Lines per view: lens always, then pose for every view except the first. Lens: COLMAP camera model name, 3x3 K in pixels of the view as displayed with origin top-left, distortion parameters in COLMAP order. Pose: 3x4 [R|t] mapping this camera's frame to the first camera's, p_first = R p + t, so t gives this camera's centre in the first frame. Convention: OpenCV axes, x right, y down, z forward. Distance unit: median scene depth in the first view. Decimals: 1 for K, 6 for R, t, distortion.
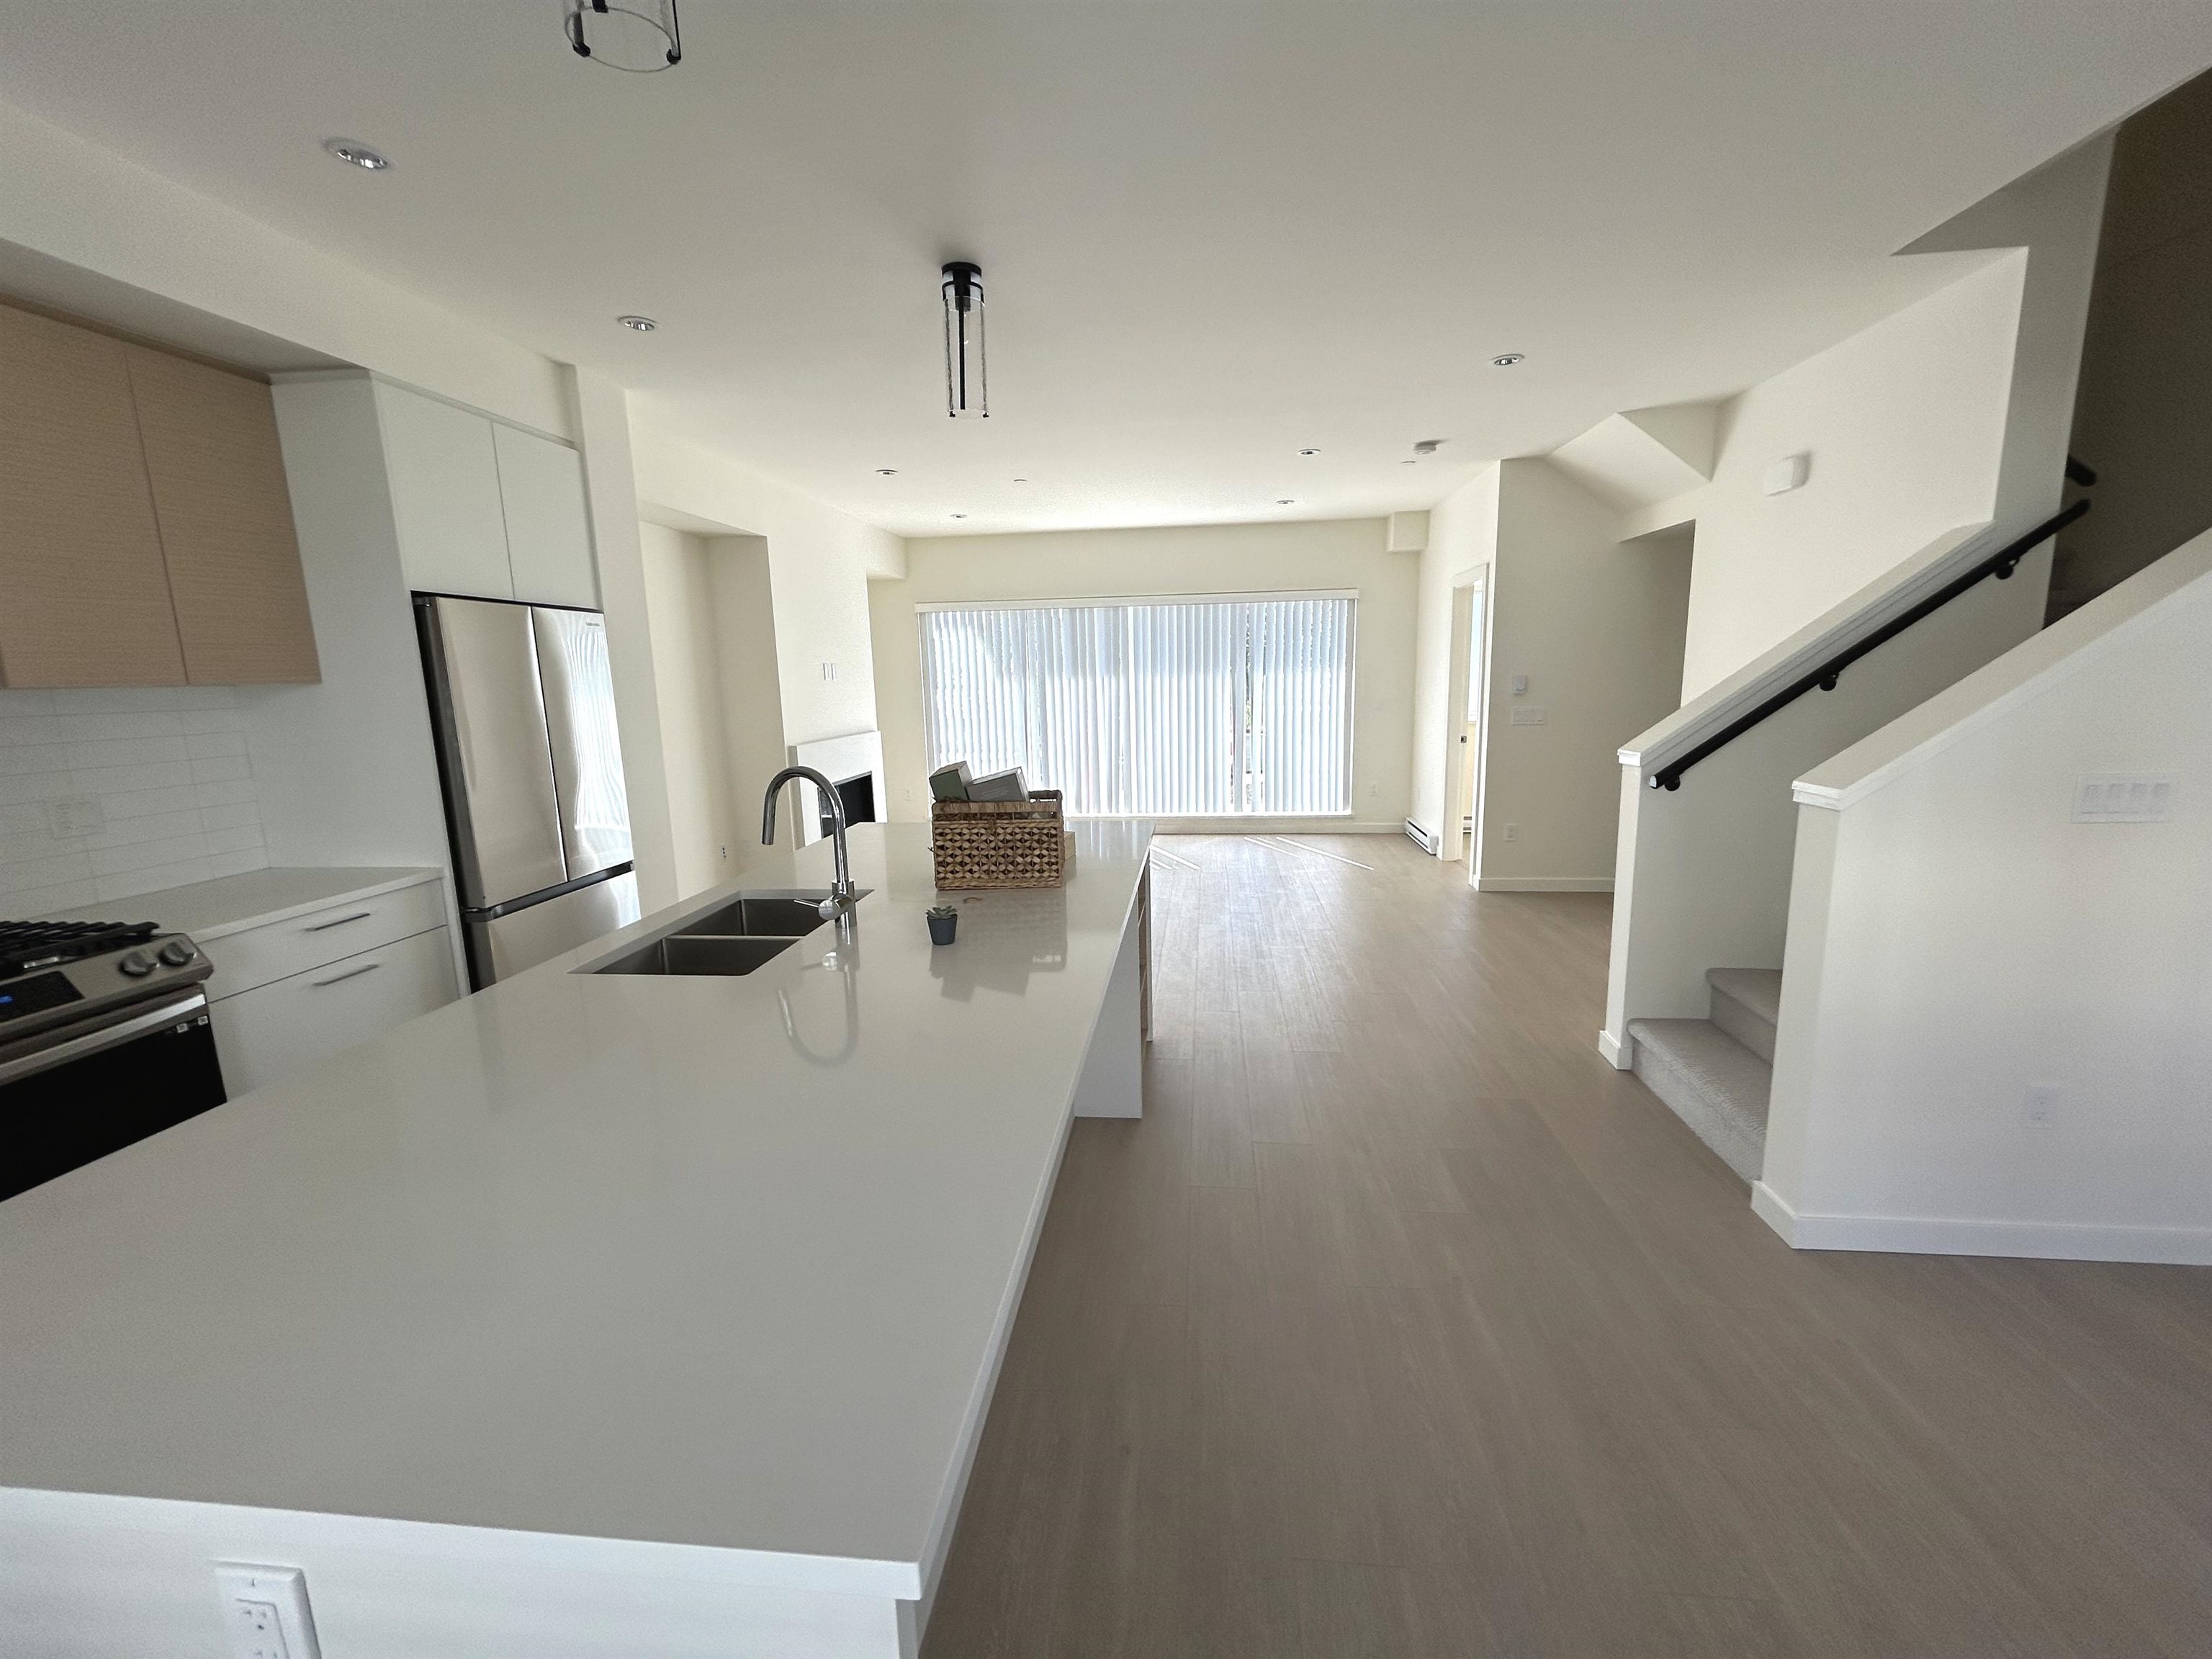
lens RADIAL K [[962.5, 0, 1107.6], [0, 962.5, 790.4], [0, 0, 1]] dist [0.110752, -0.000112]
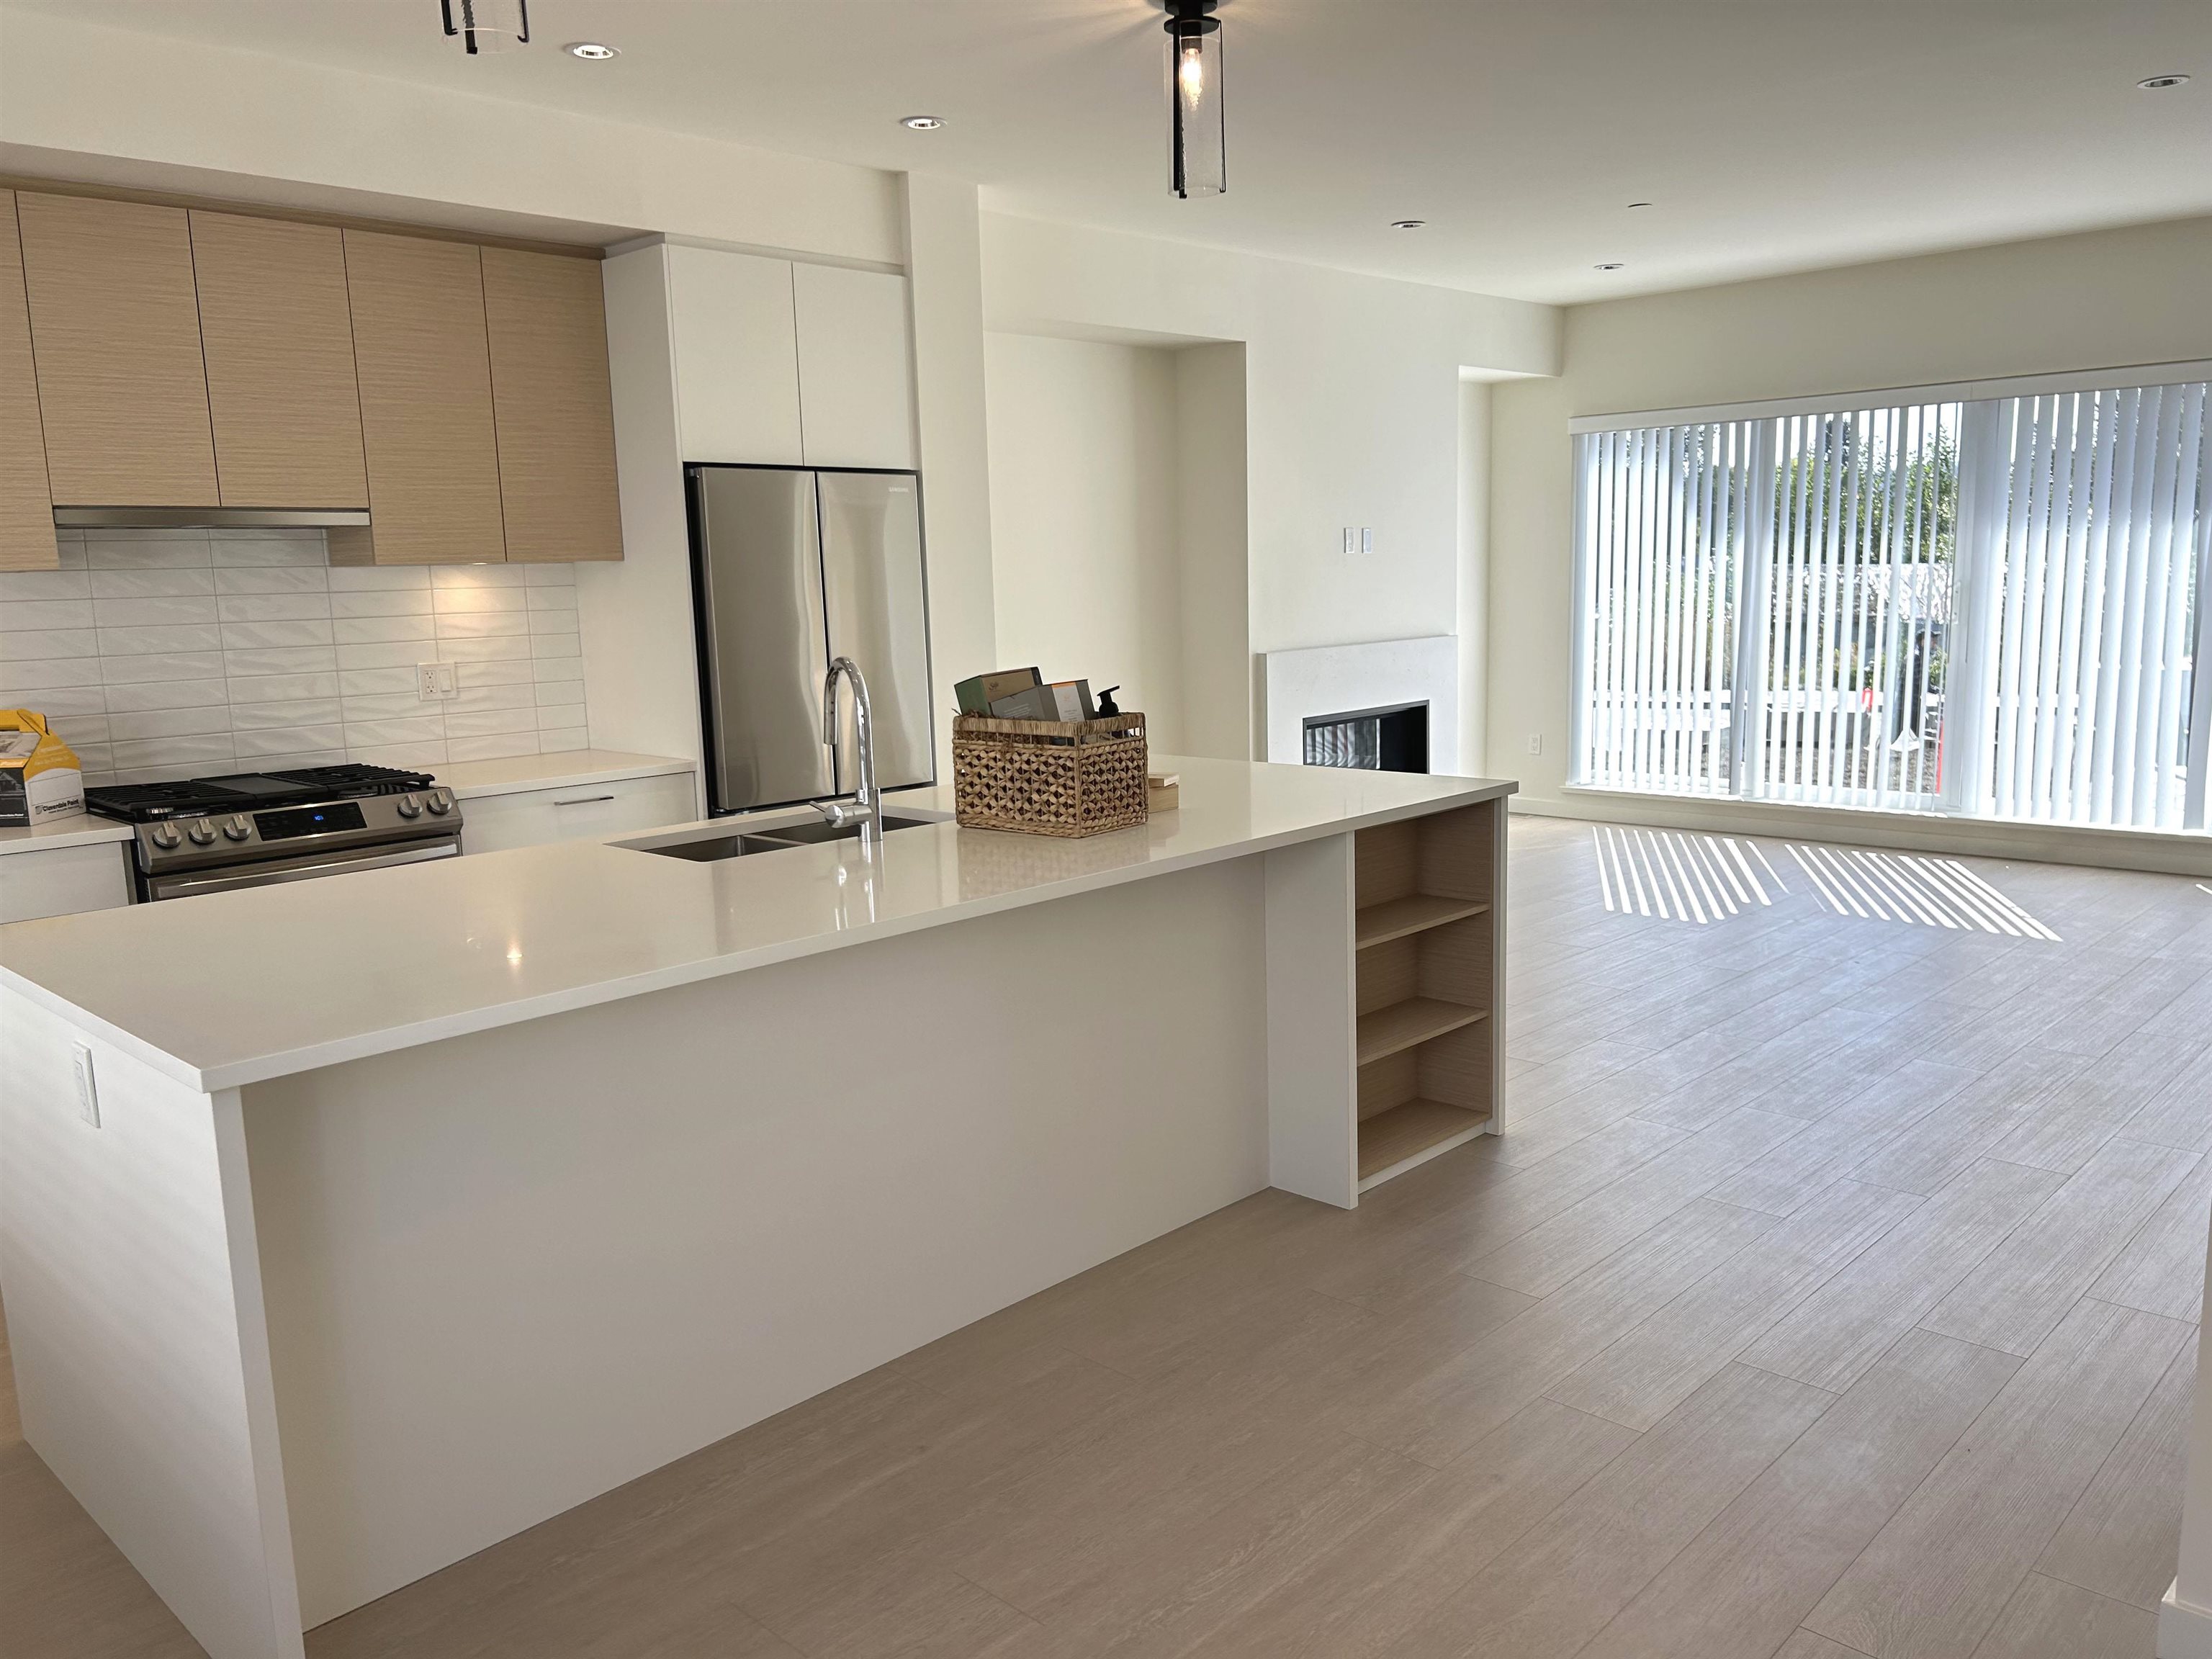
lens RADIAL K [[1694.8, 0, 1102.8], [0, 1694.8, 838.9], [0, 0, 1]] dist [0.085111, -0.084100]
pose [[0.792590, 0.105993, -0.600472, 0.761090], [-0.071574, 0.994140, 0.081007, -0.007803], [0.605540, -0.021227, 0.795532, -0.038680]]
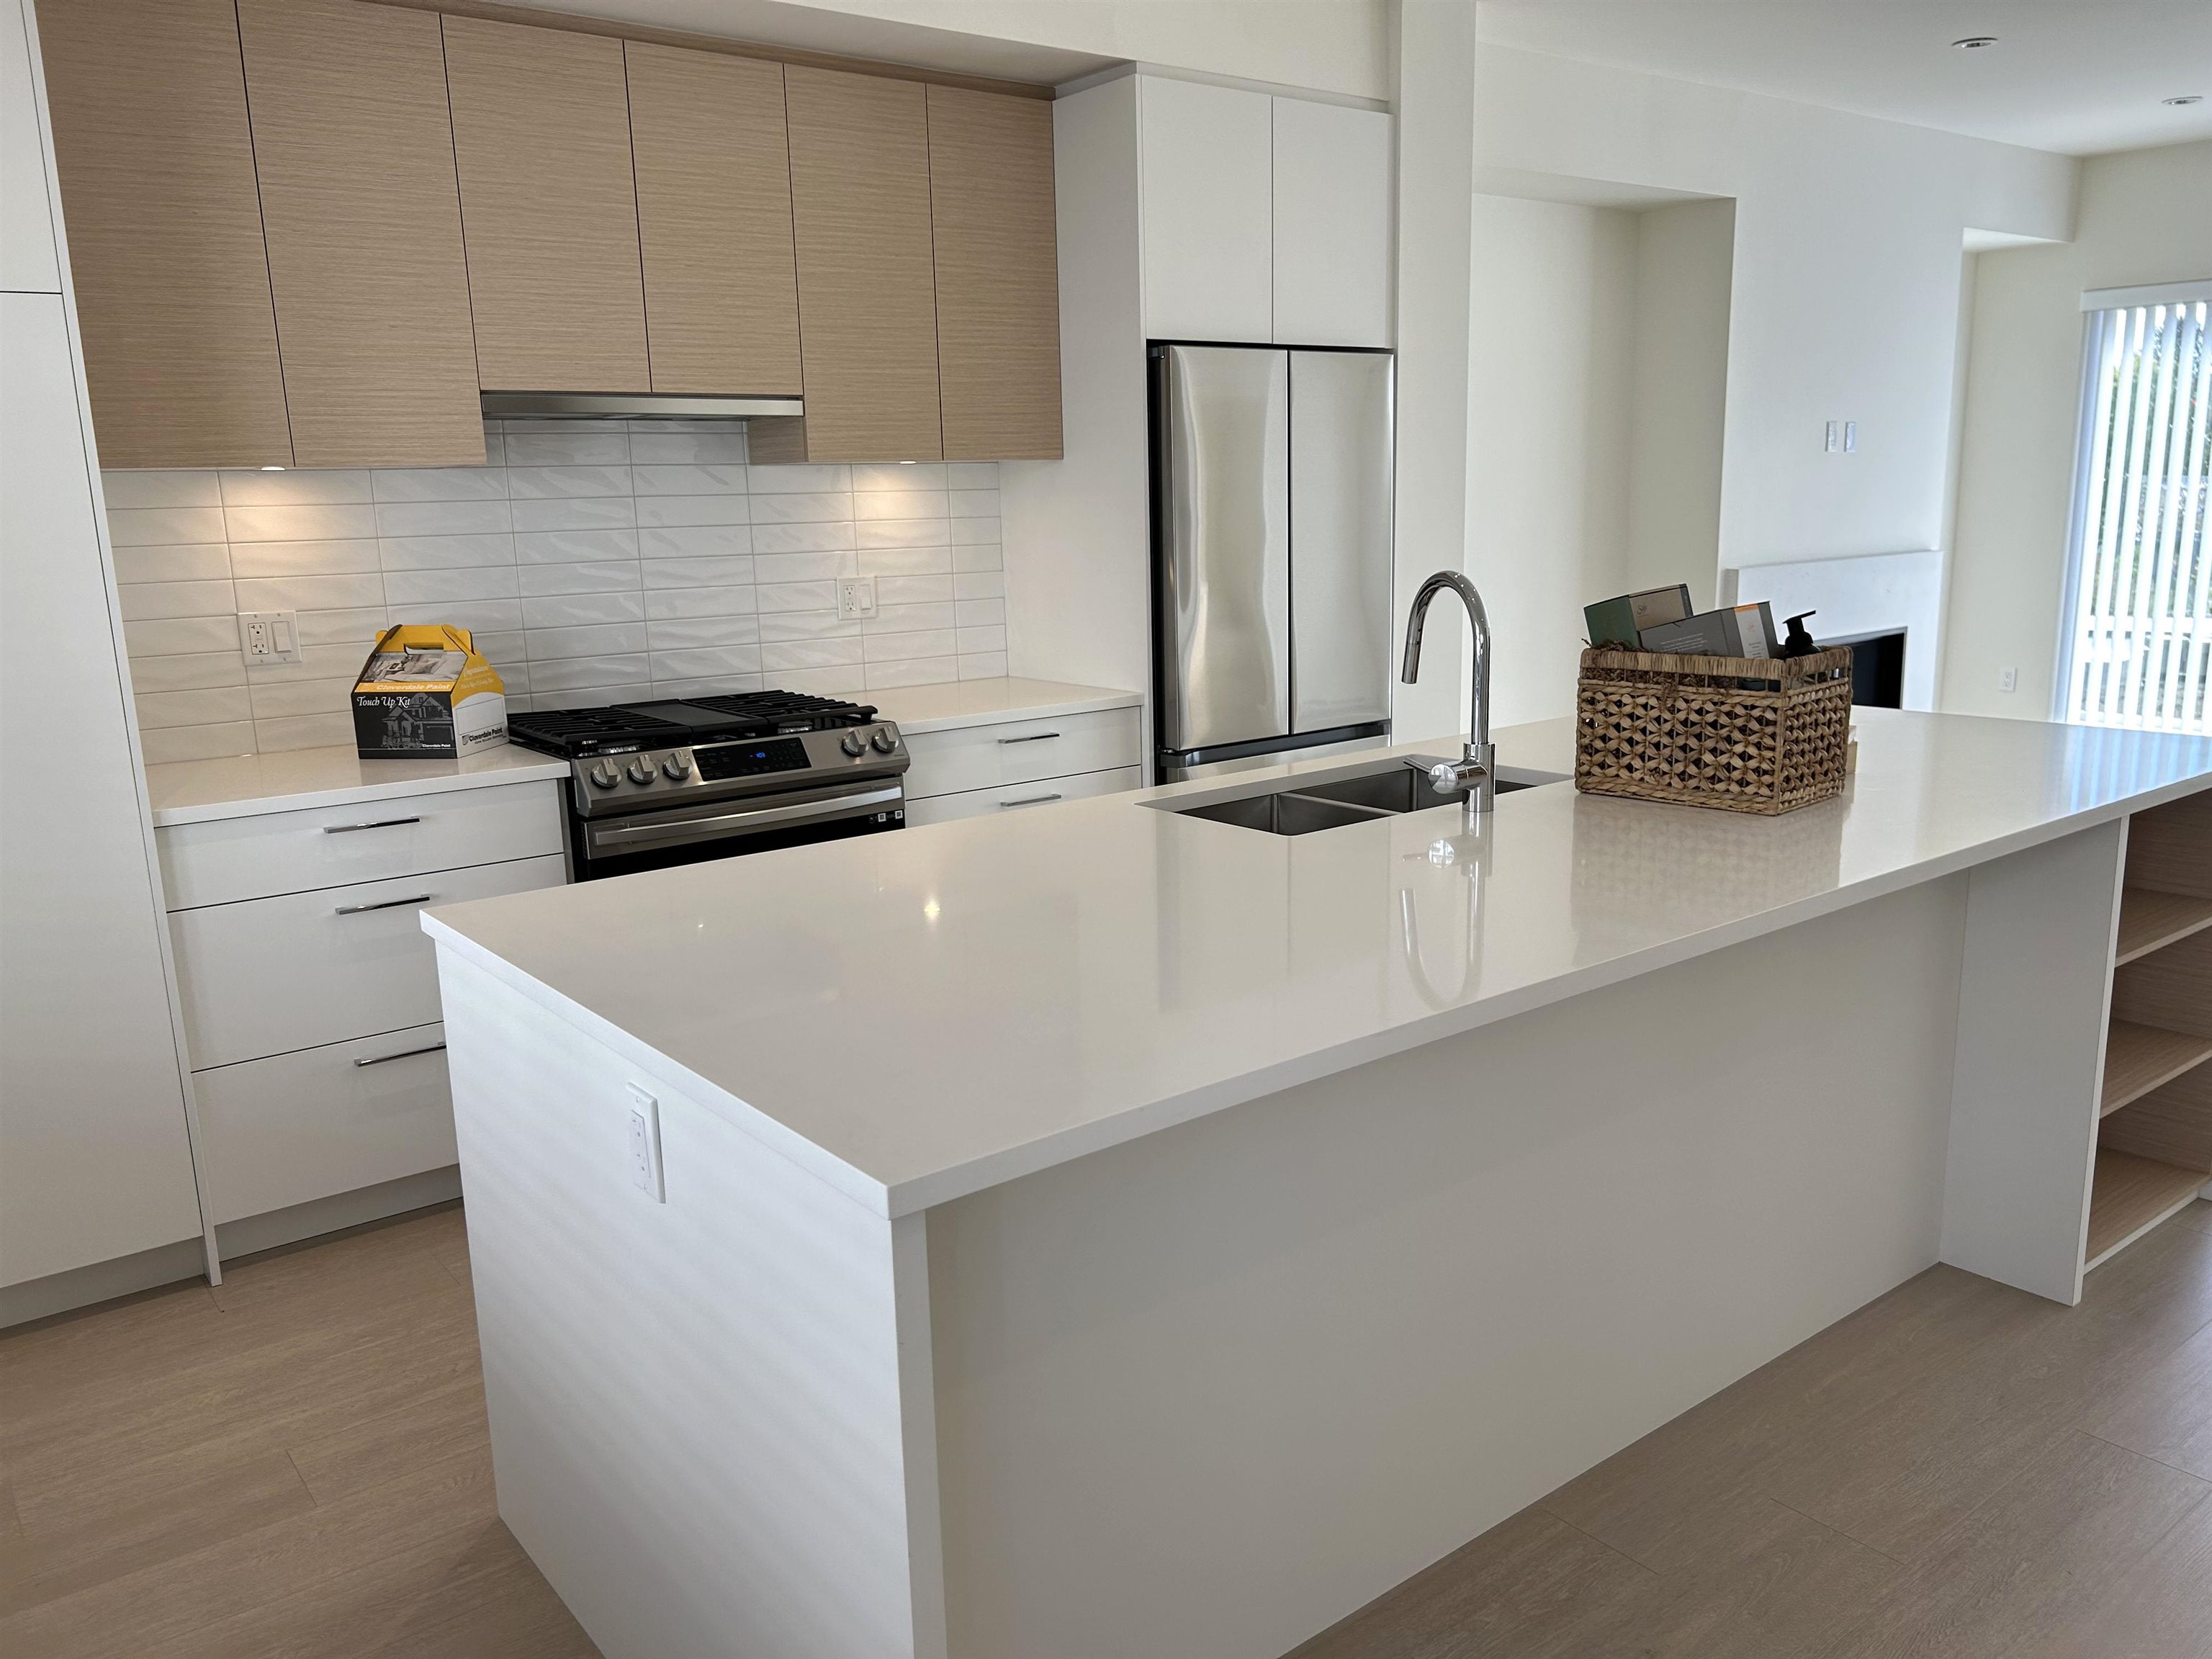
lens RADIAL K [[1694.8, 0, 1102.8], [0, 1694.8, 838.9], [0, 0, 1]] dist [0.085111, -0.084100]
pose [[0.699825, 0.157244, -0.696792, 0.375774], [-0.083651, 0.986799, 0.138674, 0.007777], [0.709399, -0.038760, 0.703740, 0.019673]]
